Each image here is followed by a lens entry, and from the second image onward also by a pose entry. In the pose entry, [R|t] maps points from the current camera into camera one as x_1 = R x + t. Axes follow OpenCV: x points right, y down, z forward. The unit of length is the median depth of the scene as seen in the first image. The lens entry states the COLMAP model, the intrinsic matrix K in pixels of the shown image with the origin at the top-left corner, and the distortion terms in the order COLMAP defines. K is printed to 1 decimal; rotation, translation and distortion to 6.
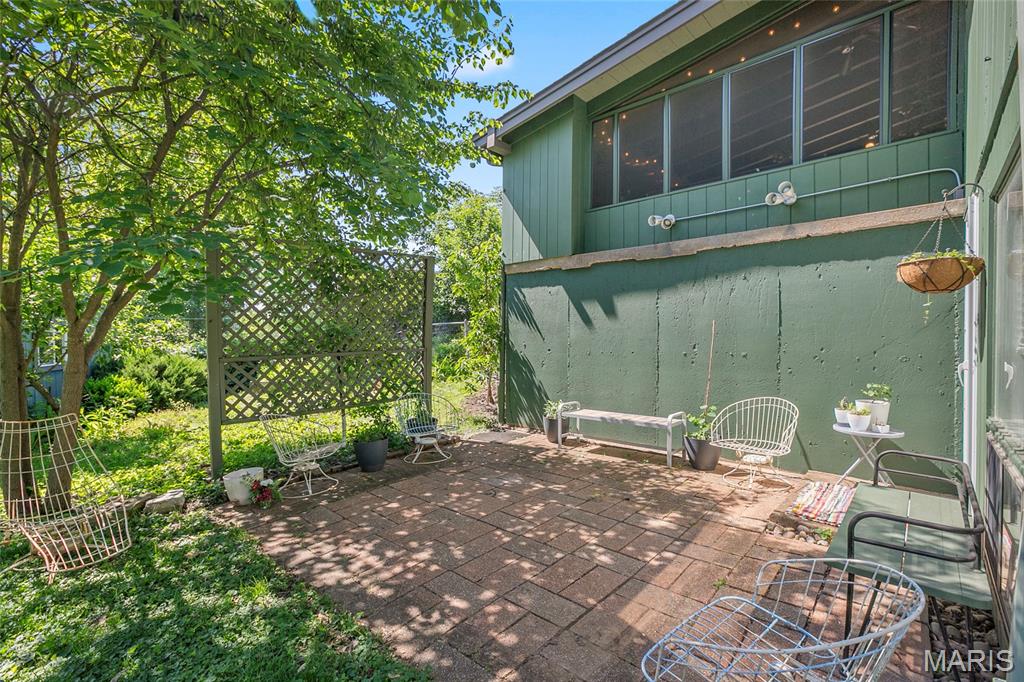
lens RADIAL K [[458.1, 0, 512.0], [0, 458.1, 341.0], [0, 0, 1]] dist [-0.026094, 0.000224]
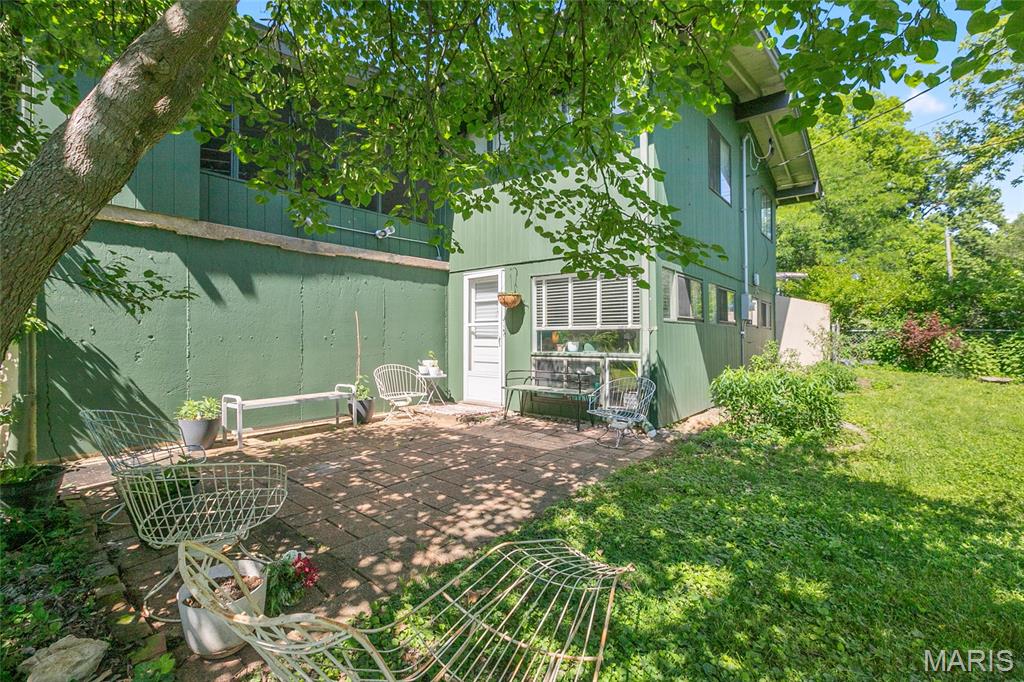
lens RADIAL K [[458.1, 0, 512.0], [0, 458.1, 341.0], [0, 0, 1]] dist [-0.026094, 0.000224]
pose [[-0.059355, -0.003277, 0.998232, -1.268282], [0.006288, 0.999974, 0.003656, 0.053755], [-0.998217, 0.006494, -0.059333, 0.868031]]
